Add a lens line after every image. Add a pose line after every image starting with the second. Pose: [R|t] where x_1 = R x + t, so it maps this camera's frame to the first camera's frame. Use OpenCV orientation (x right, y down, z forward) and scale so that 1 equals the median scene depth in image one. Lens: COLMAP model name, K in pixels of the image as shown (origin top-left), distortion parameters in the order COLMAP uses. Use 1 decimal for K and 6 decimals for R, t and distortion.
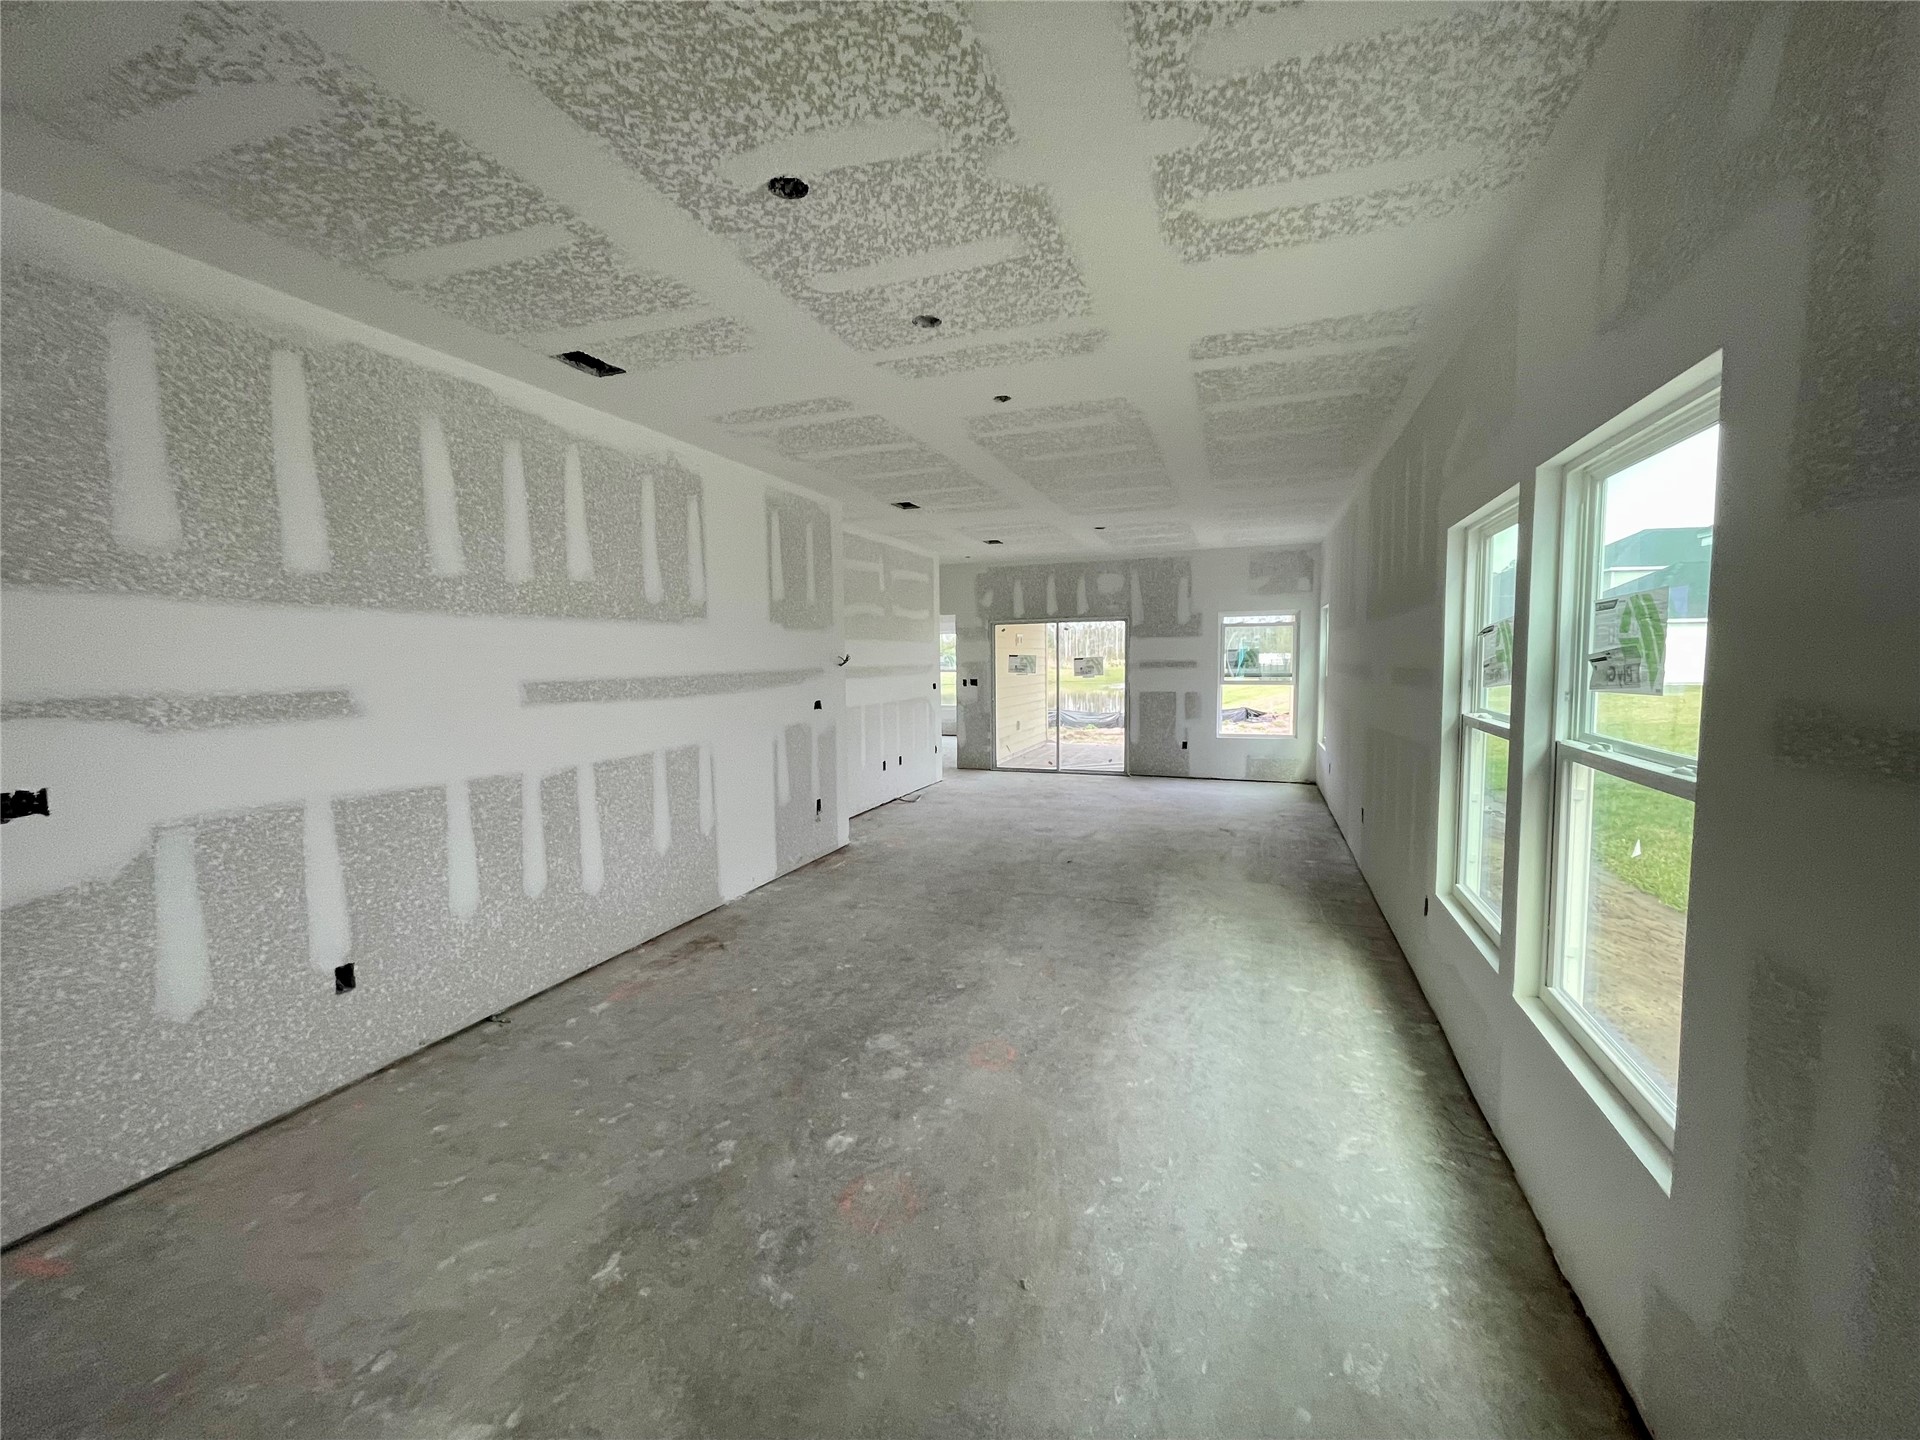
lens RADIAL K [[776.6, 0, 961.8], [0, 776.6, 716.9], [0, 0, 1]] dist [0.000350, 0.000451]
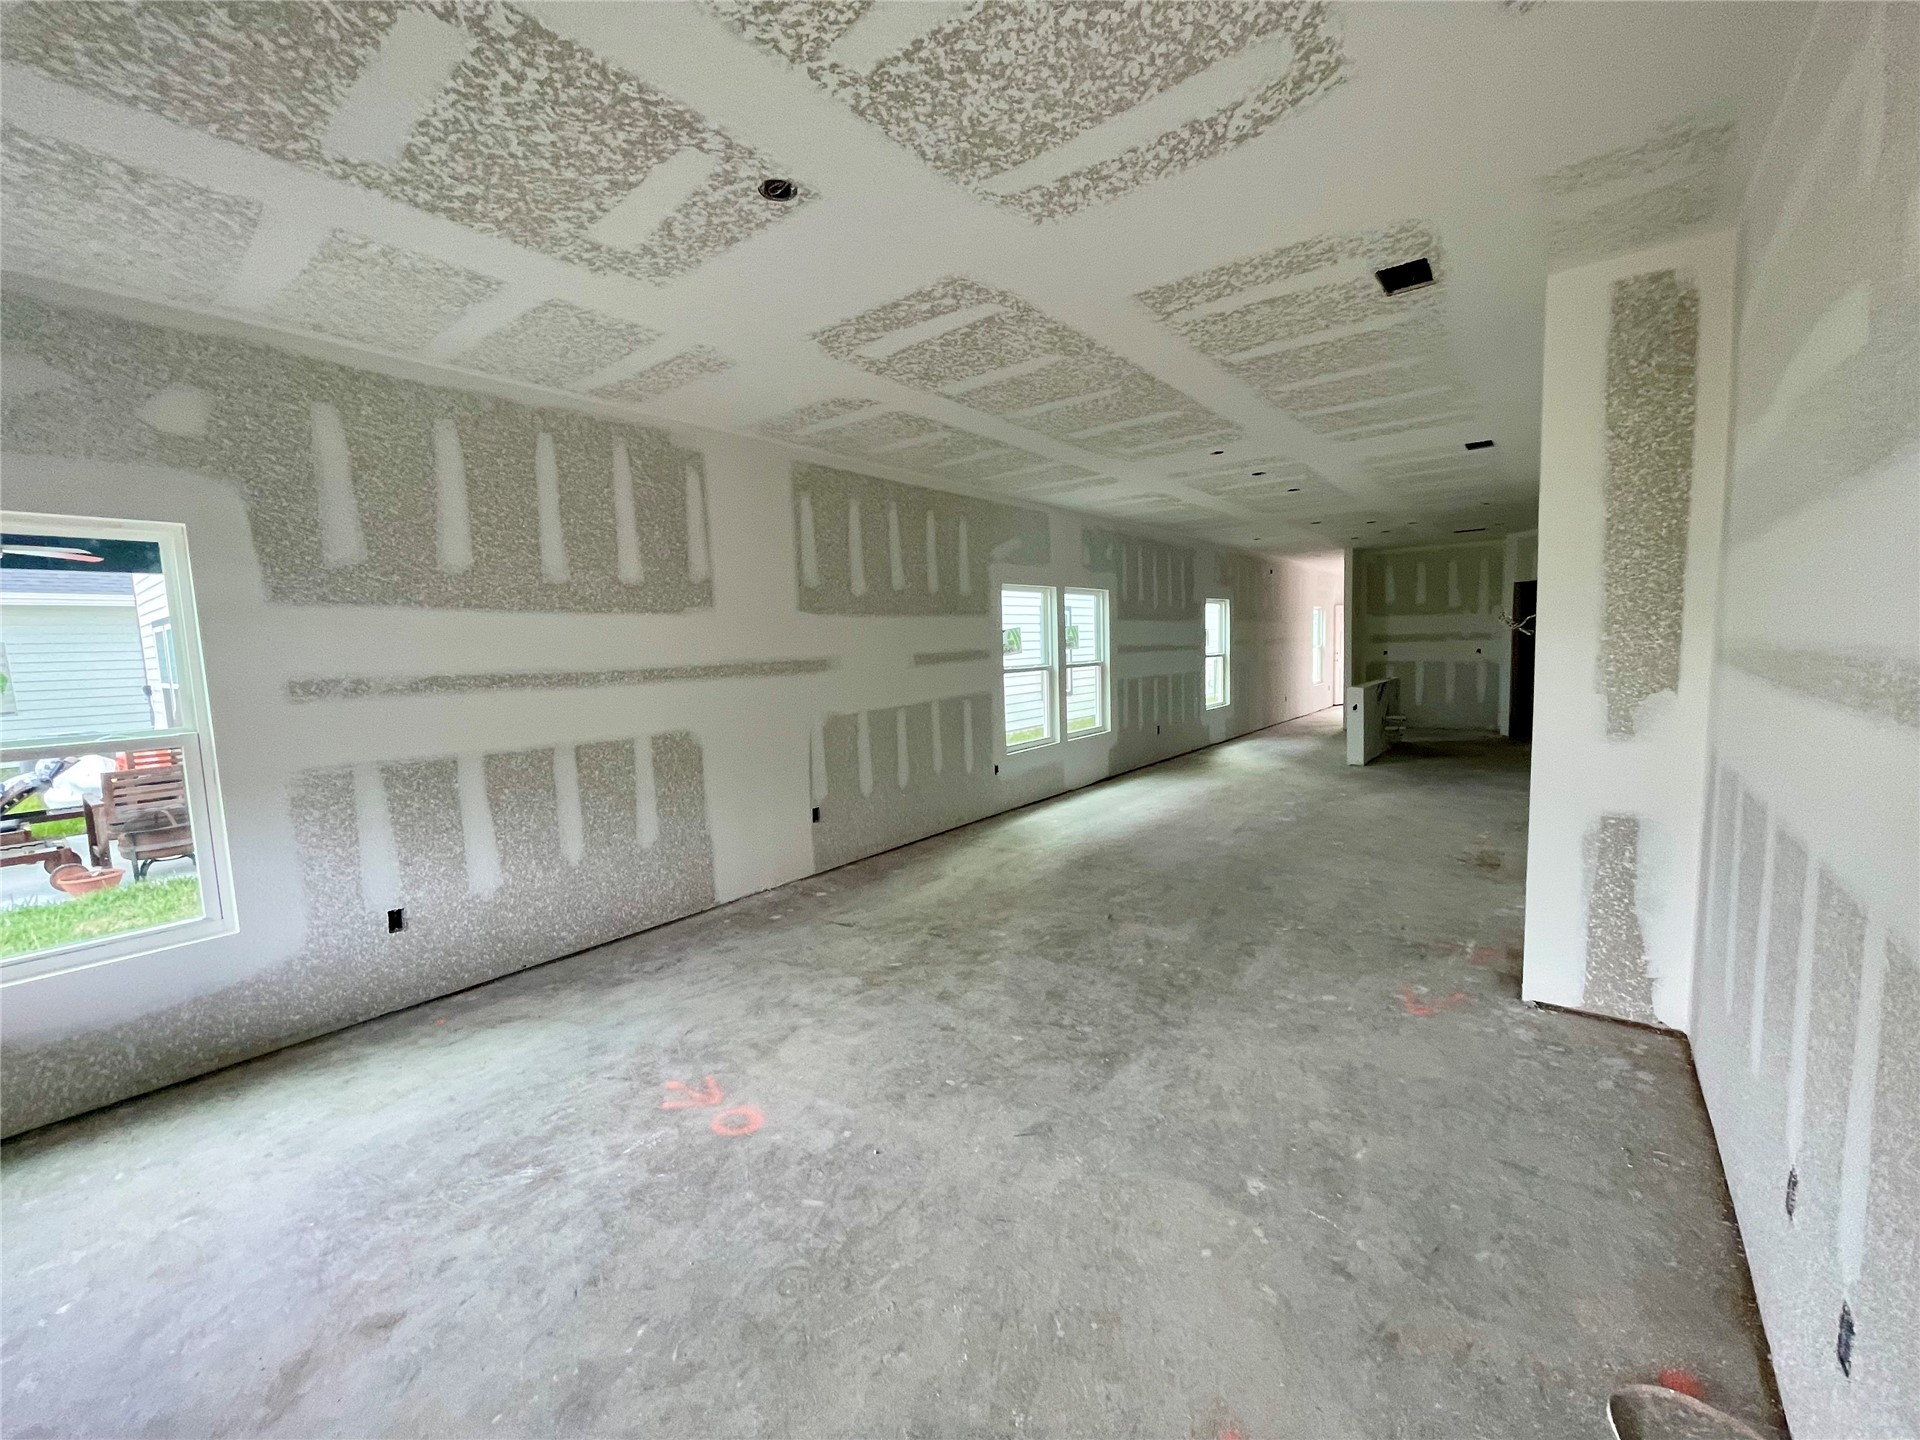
lens RADIAL K [[776.6, 0, 961.9], [0, 776.6, 718.9], [0, 0, 1]] dist [0.000350, 0.000451]
pose [[-0.950554, 0.014937, 0.310200, 0.050047], [0.068765, 0.984173, 0.163328, -0.160468], [-0.302850, 0.176582, -0.936536, 2.147236]]
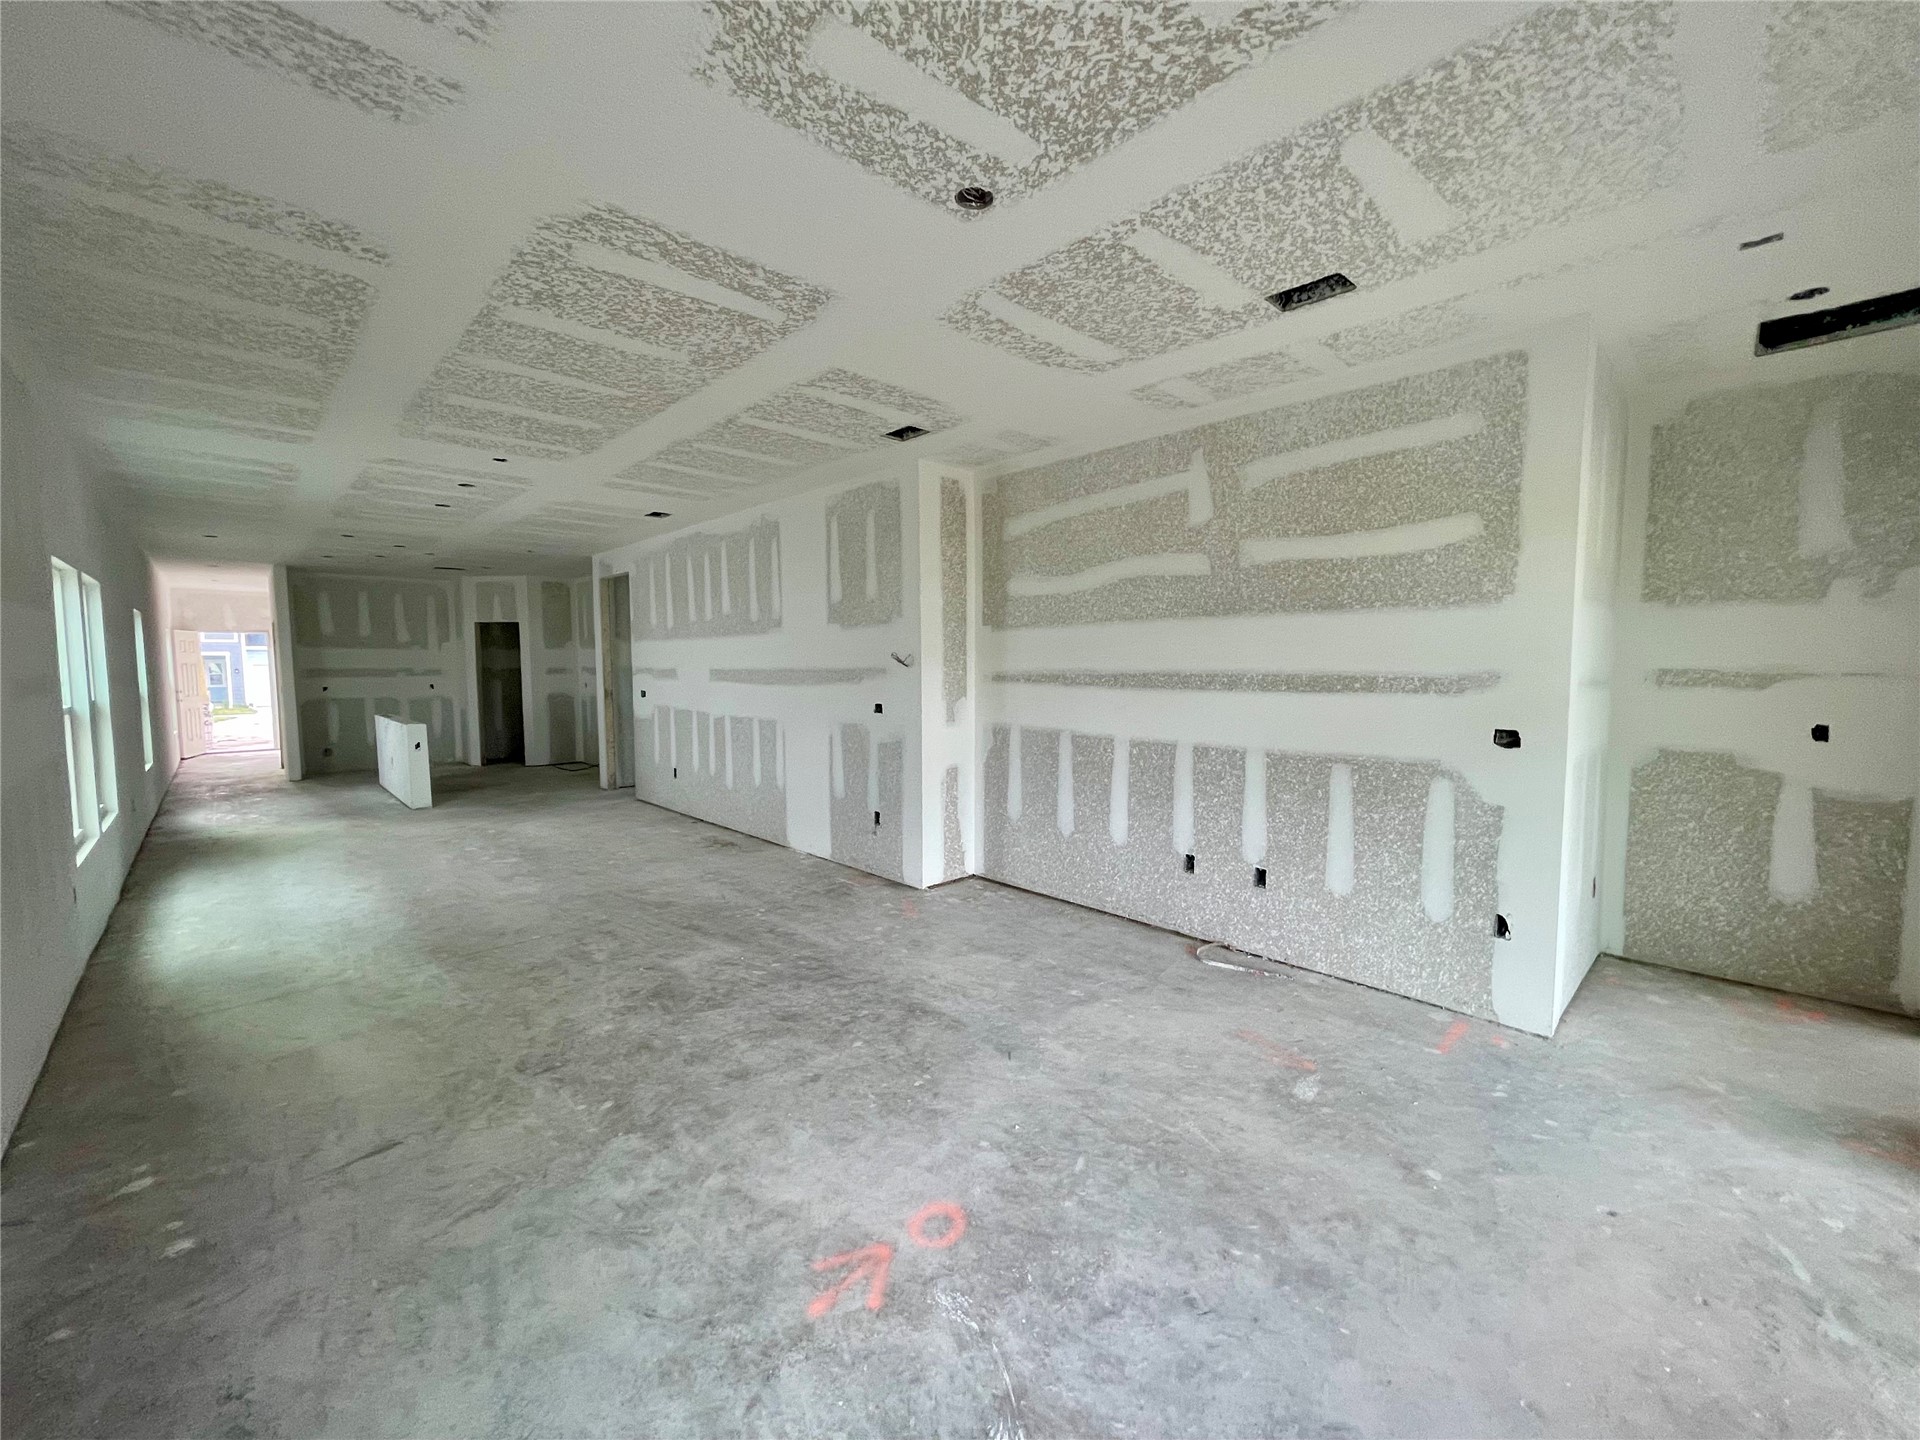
lens RADIAL K [[776.6, 0, 961.0], [0, 776.6, 717.4], [0, 0, 1]] dist [0.000350, 0.000451]
pose [[-0.442042, 0.078608, -0.893543, 0.751580], [-0.059151, 0.991430, 0.116482, -0.150241], [0.895042, 0.104344, -0.433604, 1.910209]]
